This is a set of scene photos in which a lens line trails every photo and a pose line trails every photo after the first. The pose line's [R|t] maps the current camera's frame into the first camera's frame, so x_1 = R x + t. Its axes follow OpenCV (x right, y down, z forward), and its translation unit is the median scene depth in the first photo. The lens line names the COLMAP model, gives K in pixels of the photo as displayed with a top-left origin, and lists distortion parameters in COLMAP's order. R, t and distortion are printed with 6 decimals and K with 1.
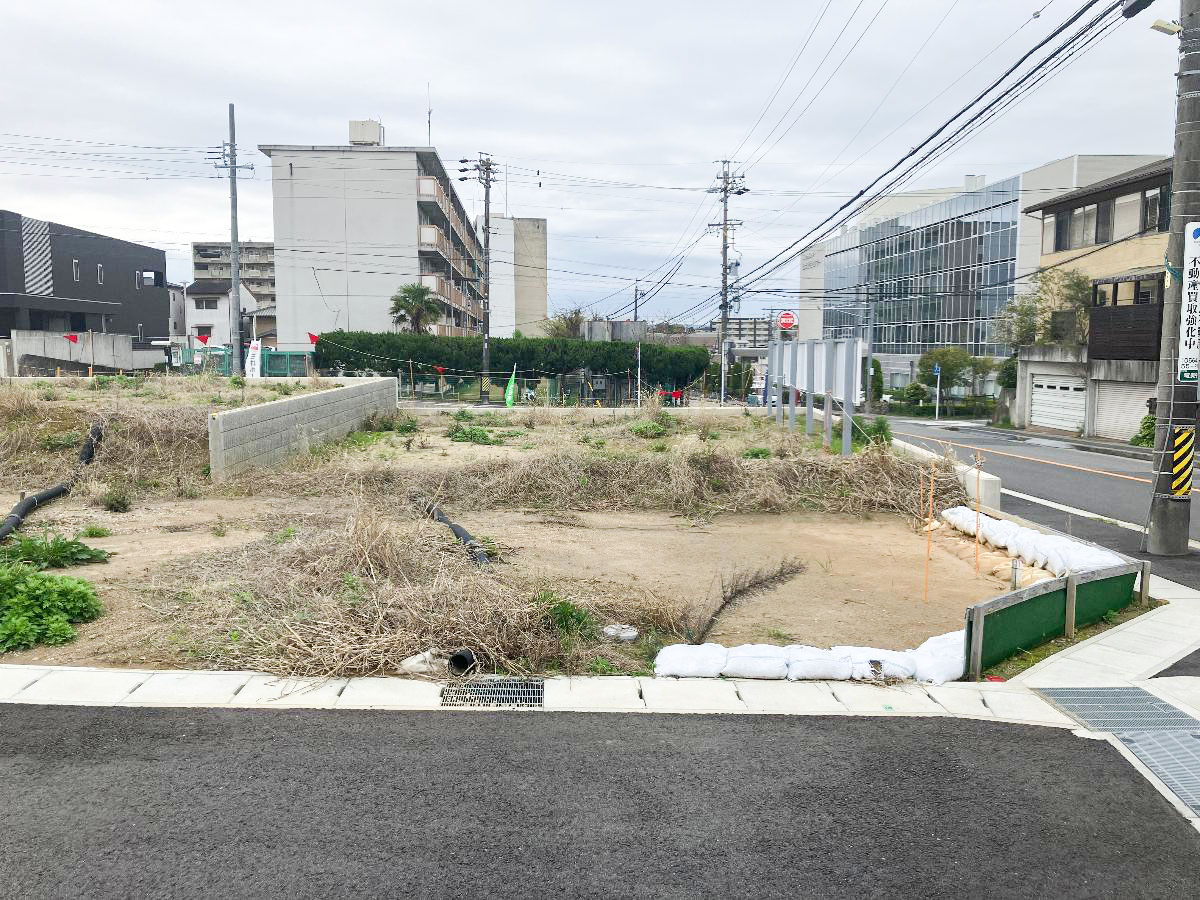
lens RADIAL K [[986.0, 0, 600.0], [0, 986.0, 450.0], [0, 0, 1]] dist [0.092379, -0.290595]
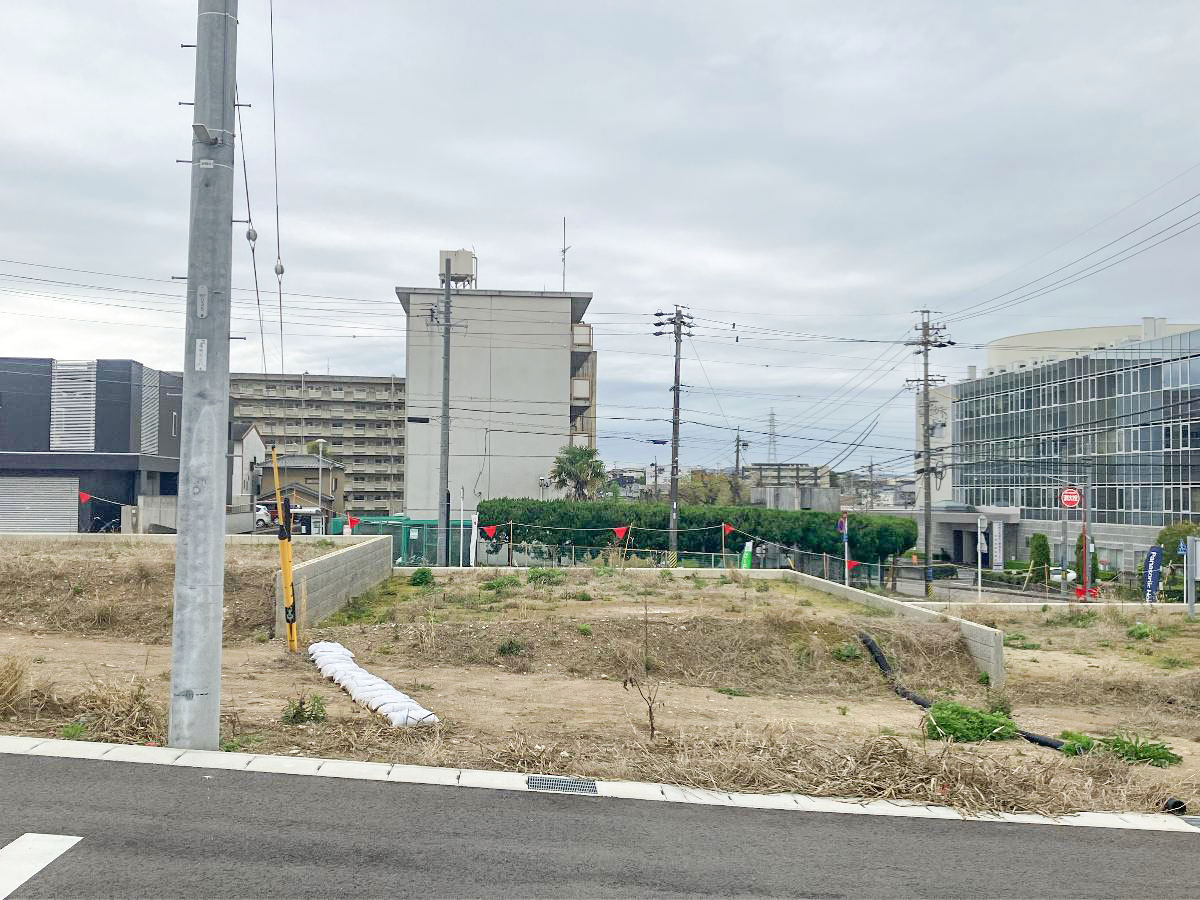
lens RADIAL K [[1248.1, 0, 600.0], [0, 1248.1, 450.0], [0, 0, 1]] dist [0.079442, -0.028307]
pose [[0.999888, 0.007430, 0.012973, -0.180697], [-0.005542, 0.990141, -0.139967, -0.007243], [-0.013885, 0.139879, 0.990071, -0.098937]]
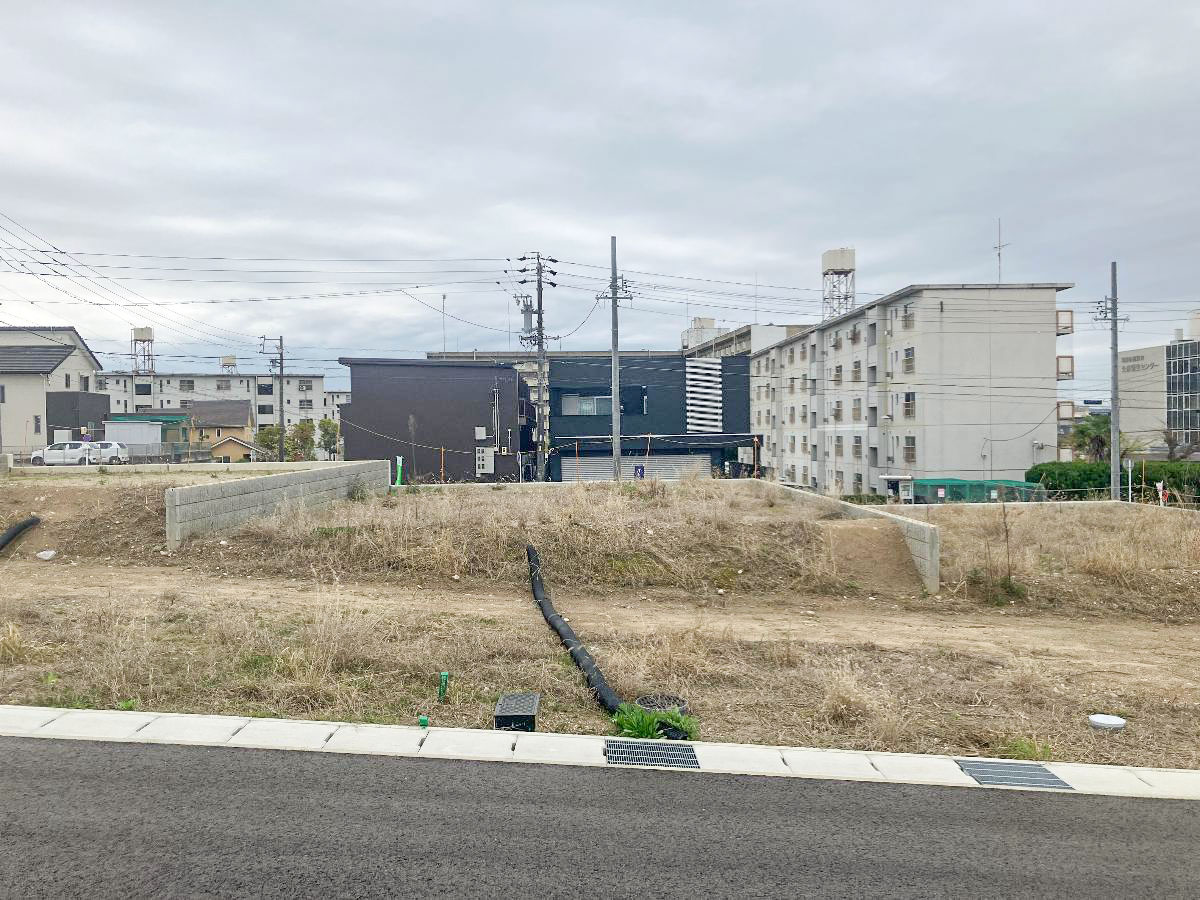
lens RADIAL K [[978.3, 0, 595.3], [0, 978.3, 456.9], [0, 0, 1]] dist [0.098790, -0.278652]
pose [[0.998889, -0.020284, -0.042540, -0.658238], [0.016759, 0.996522, -0.081632, -0.045994], [0.044048, 0.080828, 0.995754, -0.047617]]
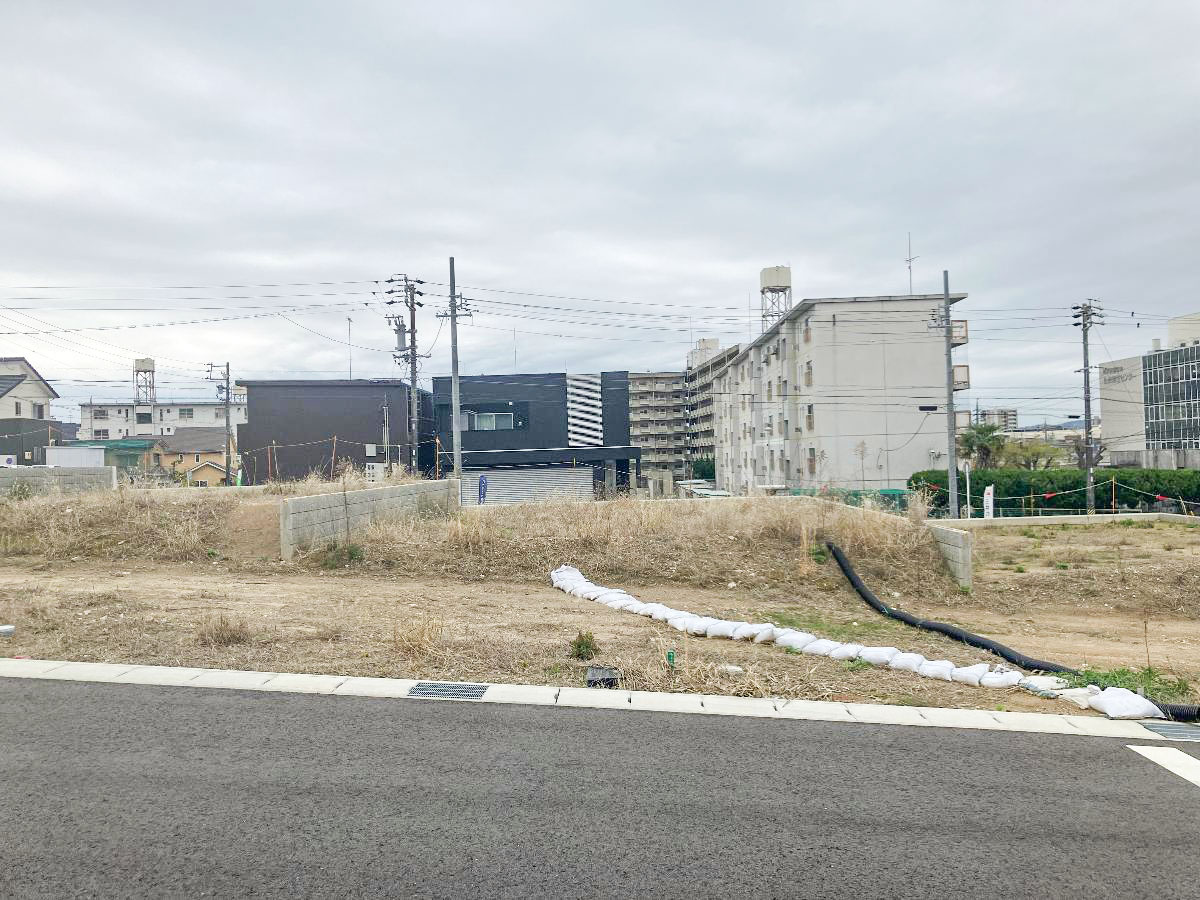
lens RADIAL K [[986.0, 0, 600.0], [0, 986.0, 450.0], [0, 0, 1]] dist [0.092379, -0.290595]
pose [[0.995374, -0.036257, -0.088972, -0.488291], [0.025860, 0.992989, -0.115341, -0.027441], [0.092530, 0.112507, 0.989333, -0.068110]]
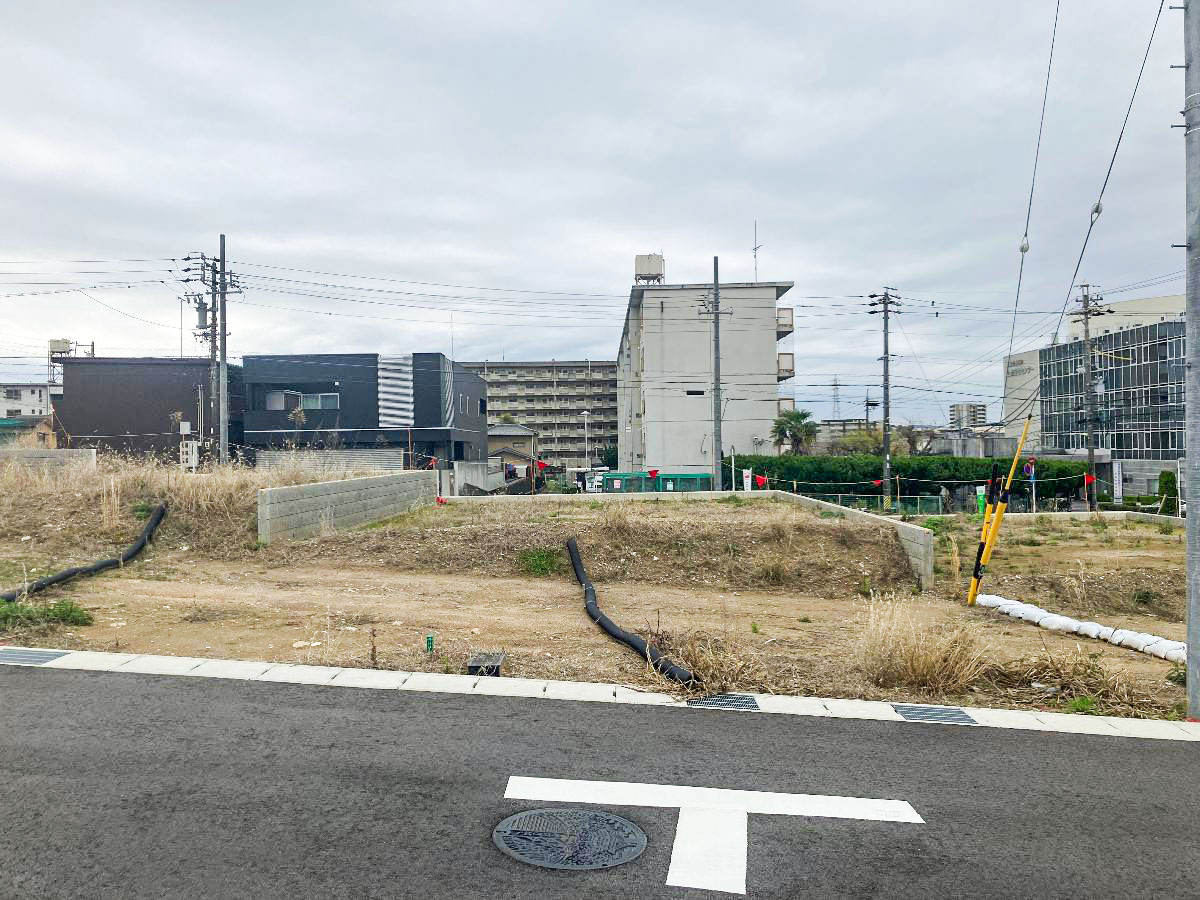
lens RADIAL K [[986.0, 0, 600.0], [0, 986.0, 450.0], [0, 0, 1]] dist [0.092379, -0.290595]
pose [[0.997025, -0.022900, -0.073596, -0.313536], [0.015070, 0.994333, -0.105234, -0.015015], [0.075589, 0.103812, 0.991720, -0.061097]]
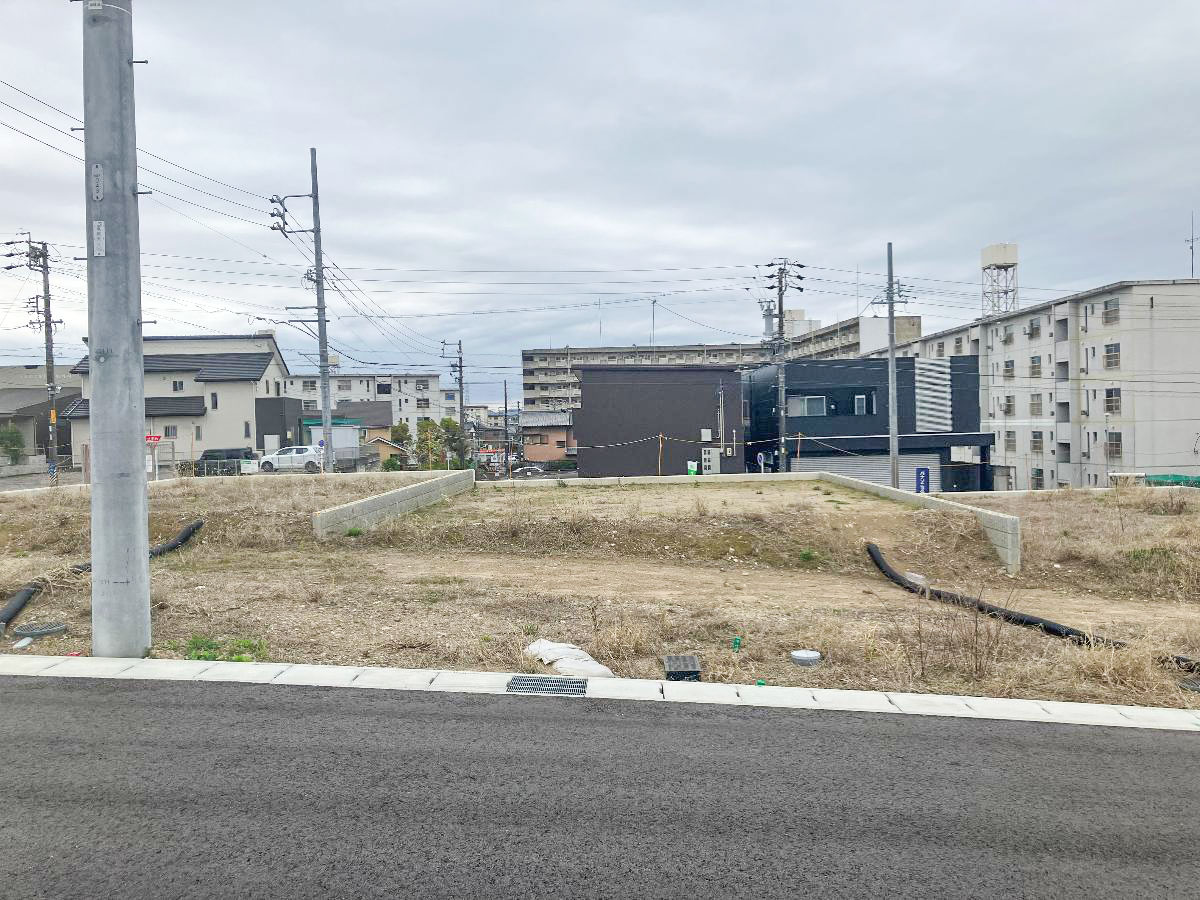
lens RADIAL K [[971.9, 0, 600.0], [0, 971.9, 450.0], [0, 0, 1]] dist [0.091626, -0.185737]
pose [[0.996437, -0.030511, -0.078624, -0.843856], [0.024155, 0.996457, -0.080565, -0.058615], [0.080803, 0.078379, 0.993644, -0.075151]]
